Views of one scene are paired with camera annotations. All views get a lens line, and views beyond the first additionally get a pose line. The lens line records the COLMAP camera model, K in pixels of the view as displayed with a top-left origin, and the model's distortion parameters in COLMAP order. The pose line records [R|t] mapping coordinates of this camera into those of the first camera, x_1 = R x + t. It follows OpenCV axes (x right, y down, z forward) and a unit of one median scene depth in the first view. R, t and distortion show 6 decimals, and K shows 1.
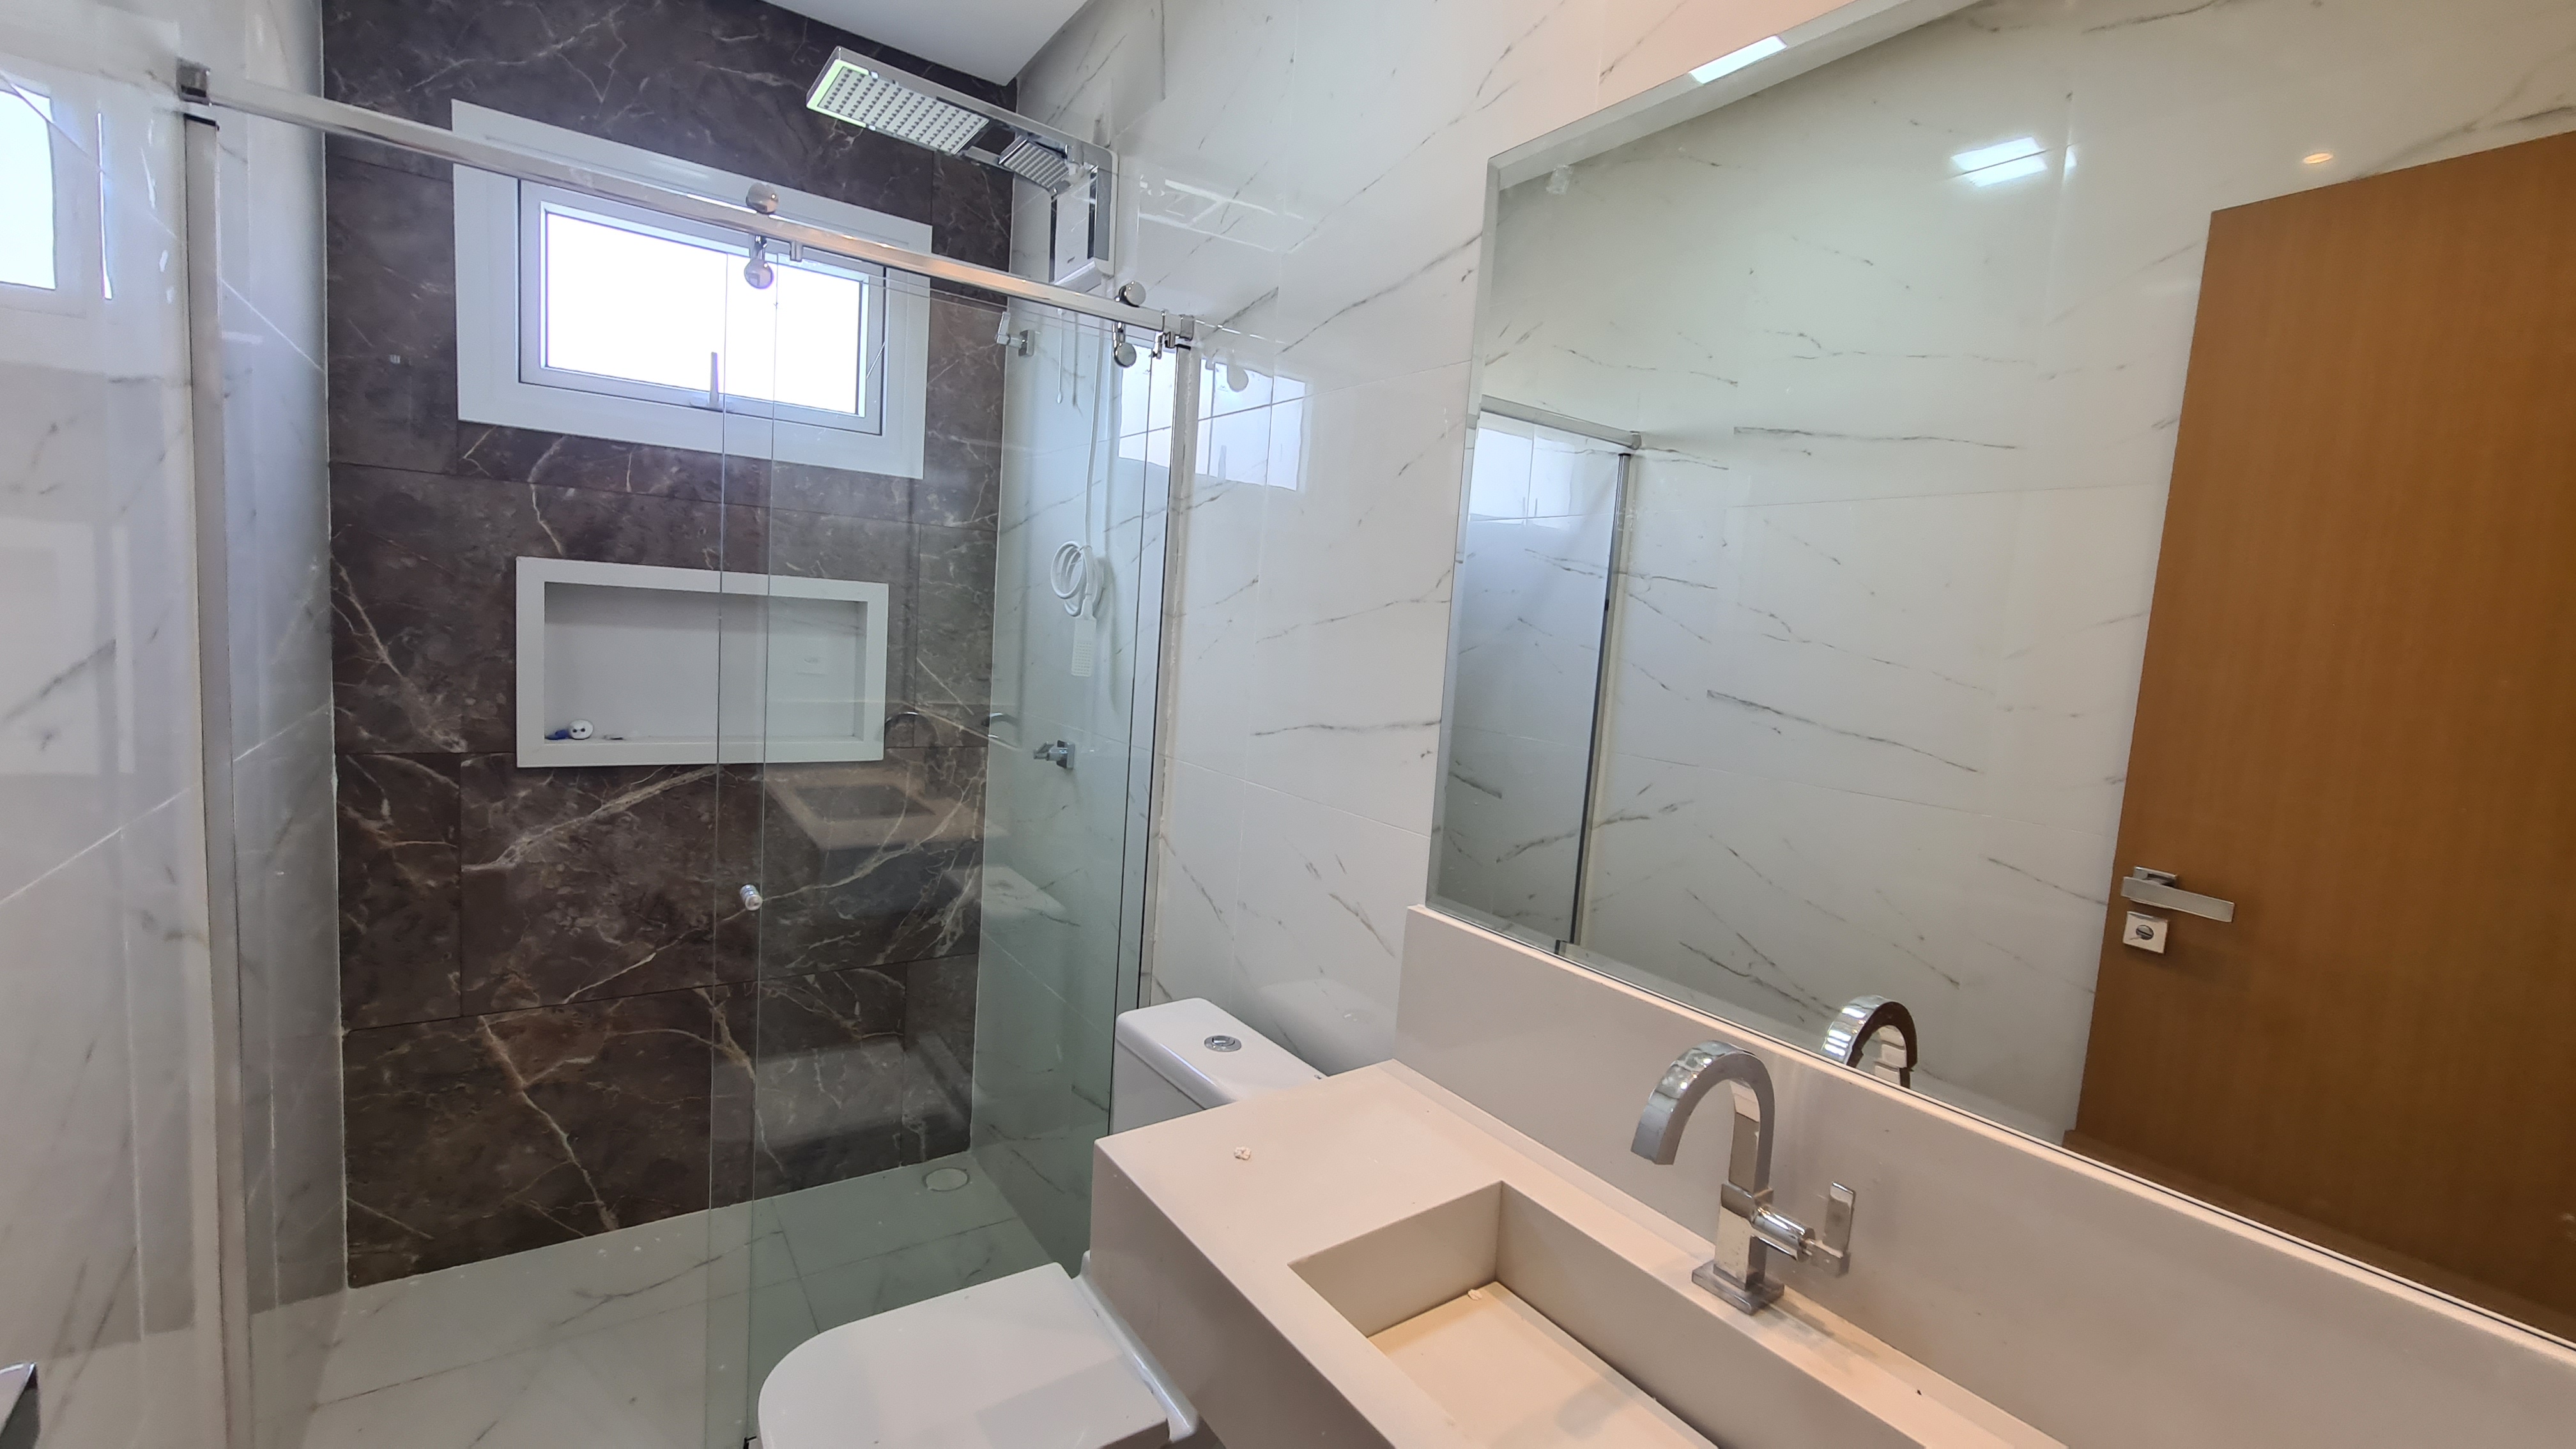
lens RADIAL K [[1053.2, 0, 1286.7], [0, 1053.2, 720.0], [0, 0, 1]] dist [-0.002701, -0.000149]
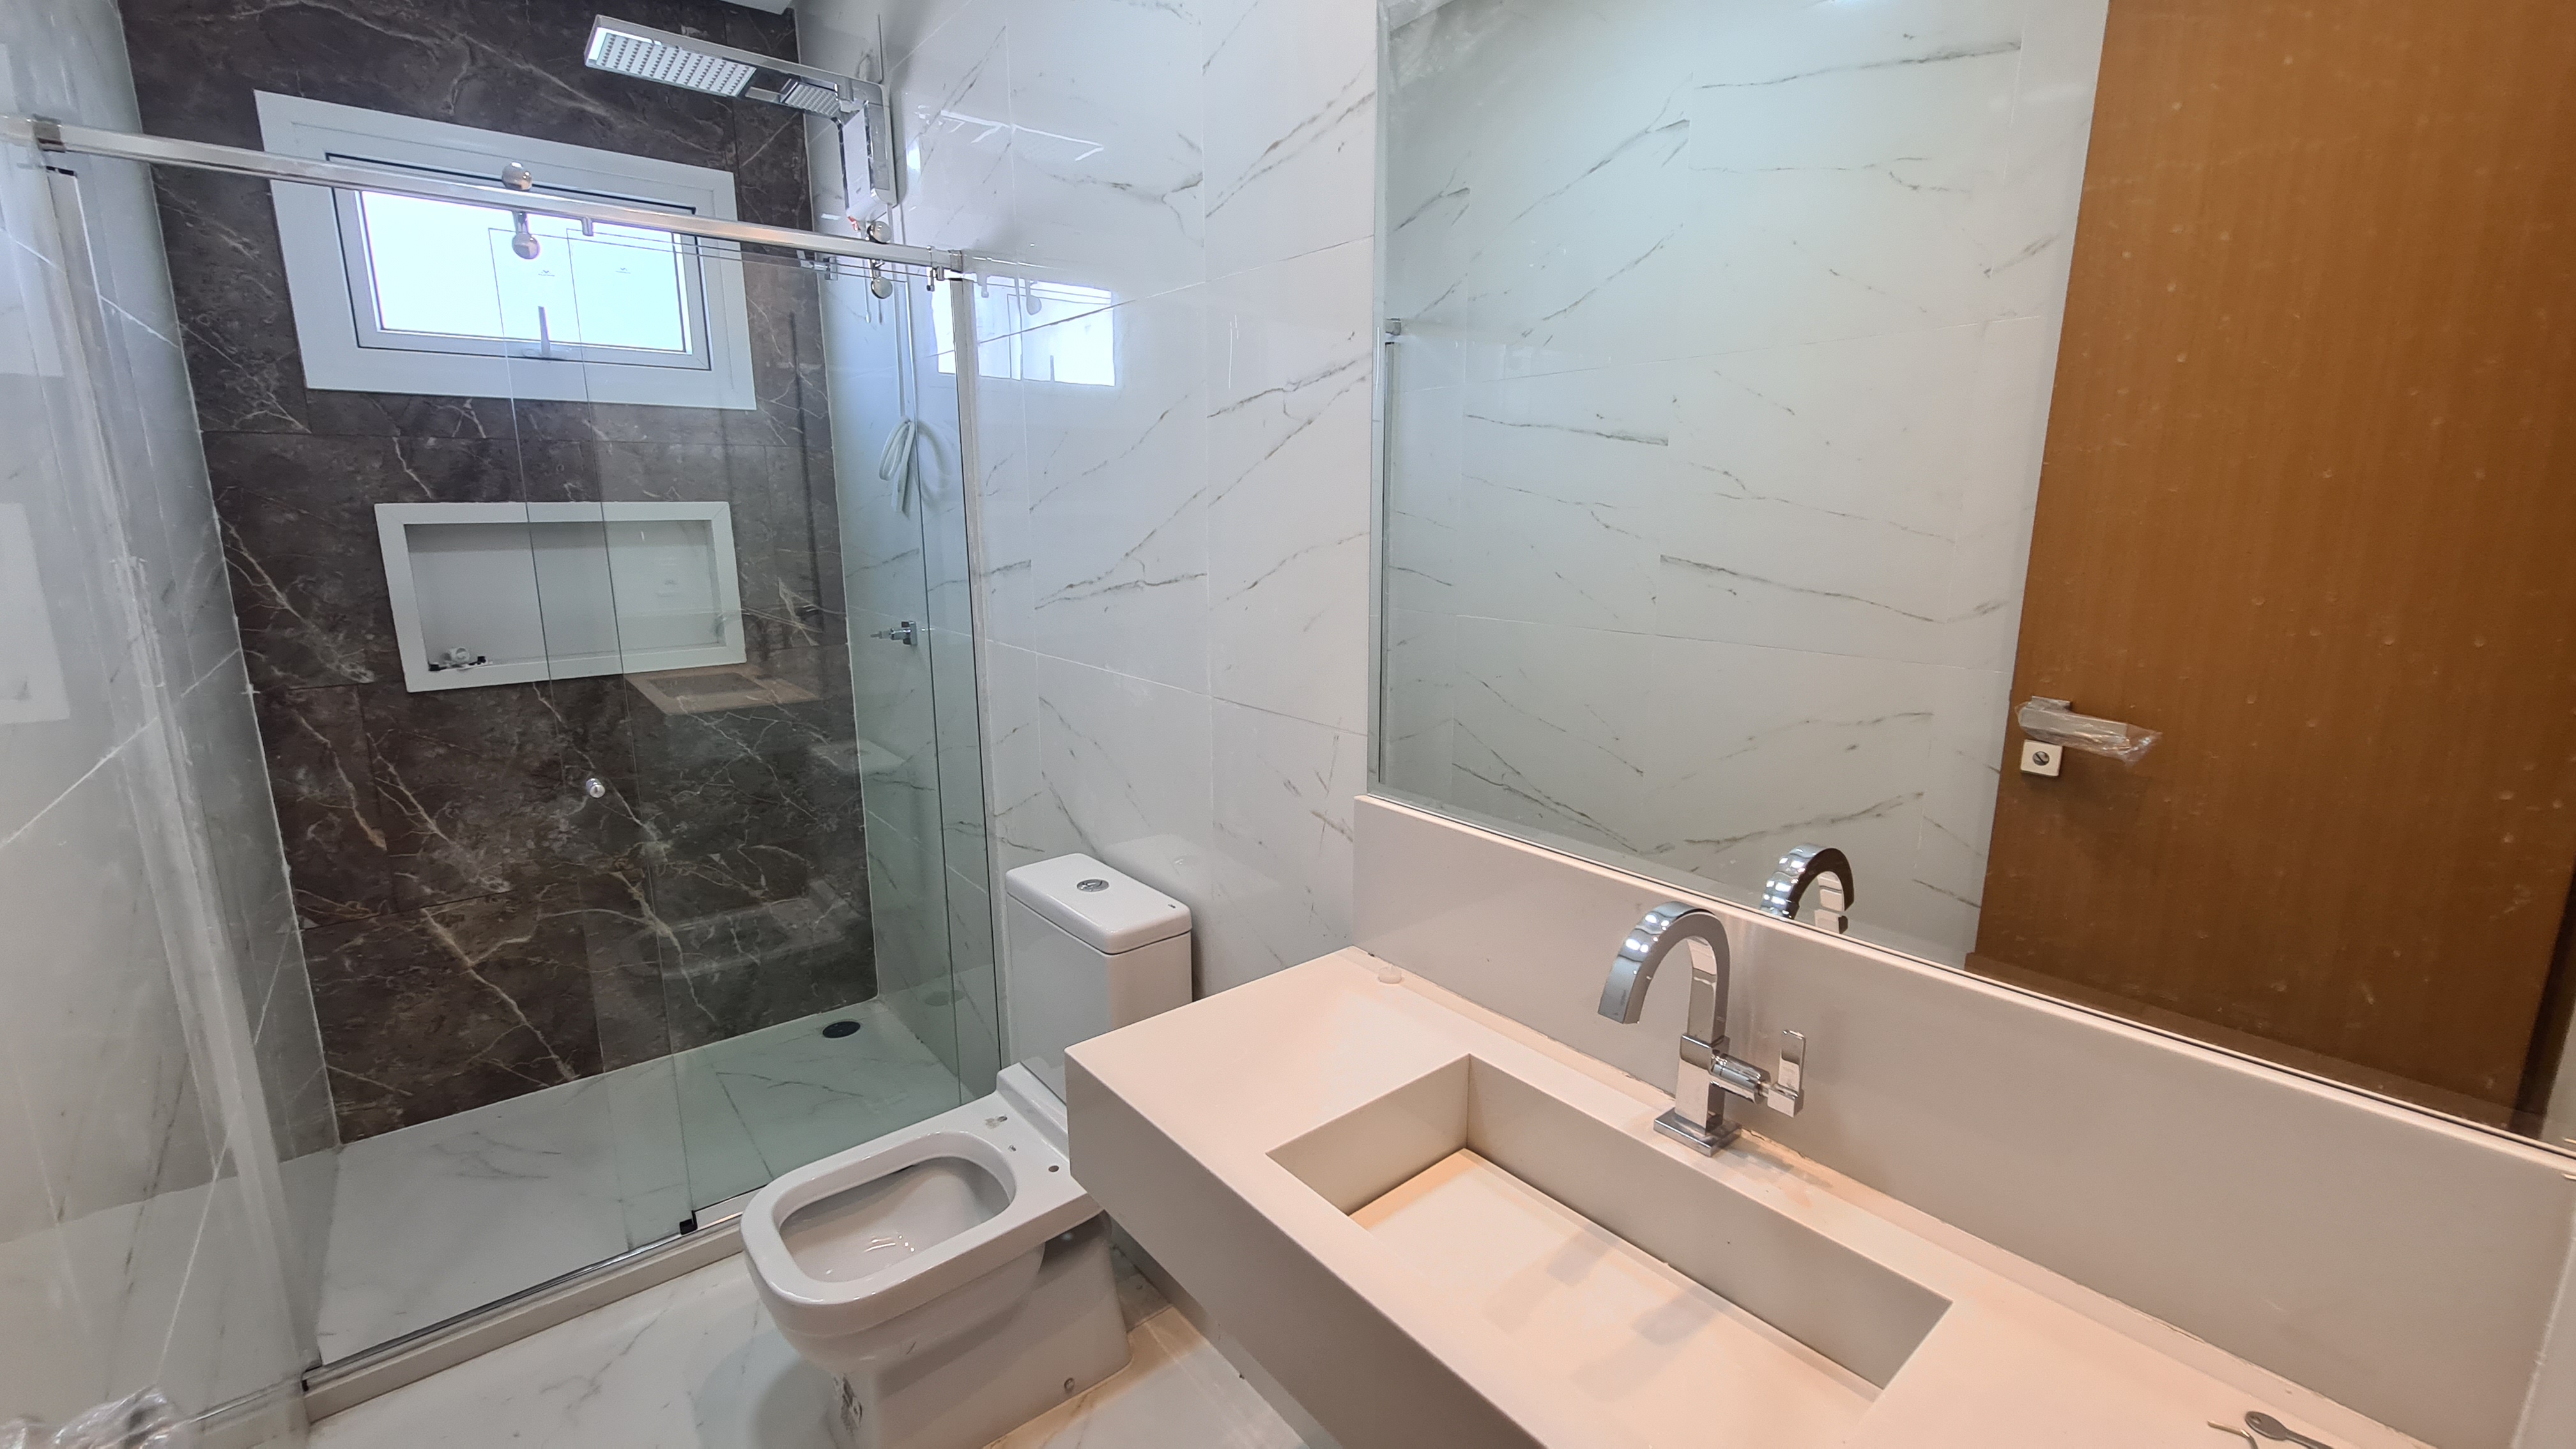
lens RADIAL K [[1047.5, 0, 1261.2], [0, 1047.5, 723.3], [0, 0, 1]] dist [0.007687, -0.000353]
pose [[0.995982, -0.084038, 0.030950, 0.130731], [0.080716, 0.992074, 0.096306, 0.041940], [-0.038798, -0.093421, 0.994870, -0.166748]]
